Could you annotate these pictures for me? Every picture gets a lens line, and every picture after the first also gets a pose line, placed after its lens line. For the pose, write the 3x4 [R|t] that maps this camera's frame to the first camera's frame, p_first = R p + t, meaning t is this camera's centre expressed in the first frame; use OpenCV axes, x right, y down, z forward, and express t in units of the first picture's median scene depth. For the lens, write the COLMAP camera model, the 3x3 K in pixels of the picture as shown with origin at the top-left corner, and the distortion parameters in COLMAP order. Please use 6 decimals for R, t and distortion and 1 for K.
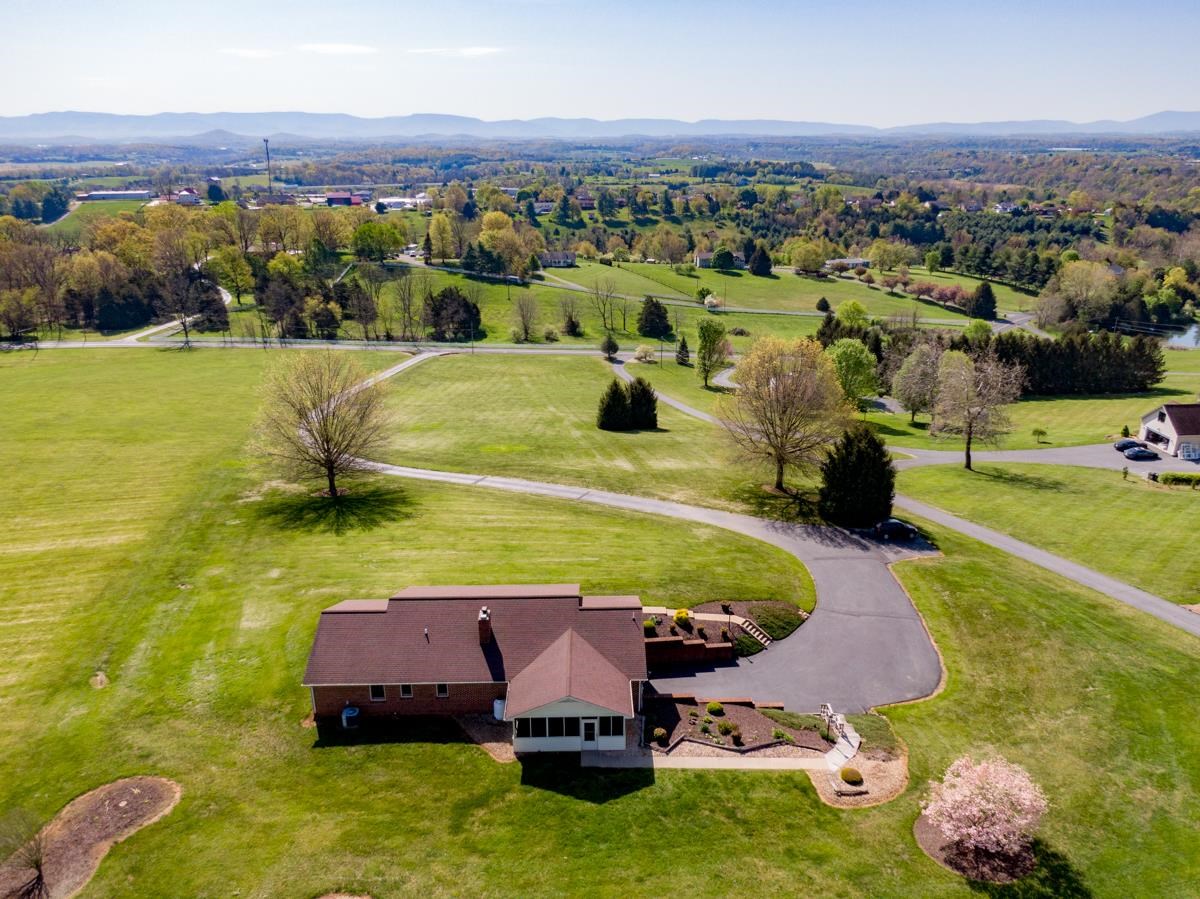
lens RADIAL K [[844.2, 0, 618.3], [0, 844.2, 470.0], [0, 0, 1]] dist [-0.001699, -0.012267]
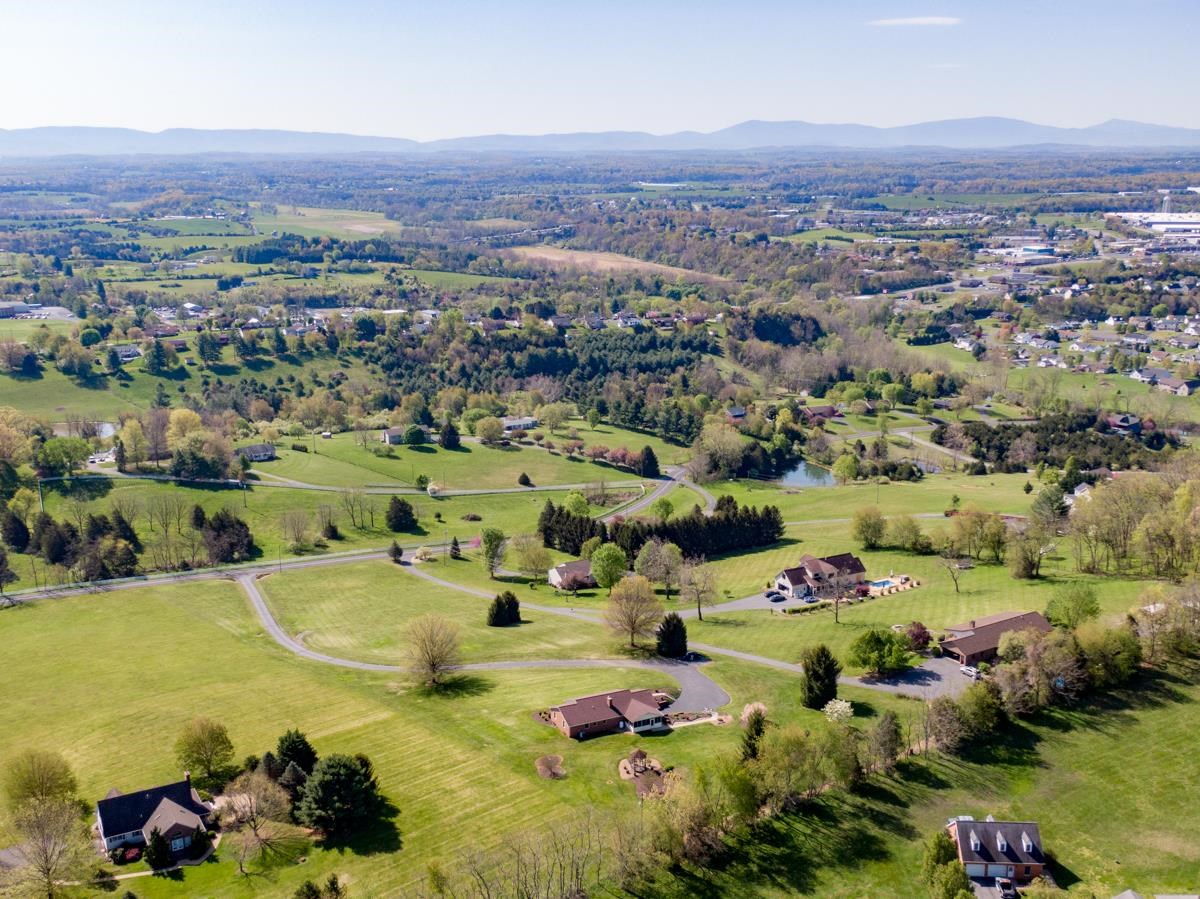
lens RADIAL K [[1246.1, 0, 600.3], [0, 1246.1, 450.3], [0, 0, 1]] dist [0.047356, 0.000000]
pose [[0.910955, -0.092225, 0.402064, -0.290931], [0.144371, 0.984323, -0.101319, -0.041066], [-0.386417, 0.150344, 0.909988, -0.502350]]
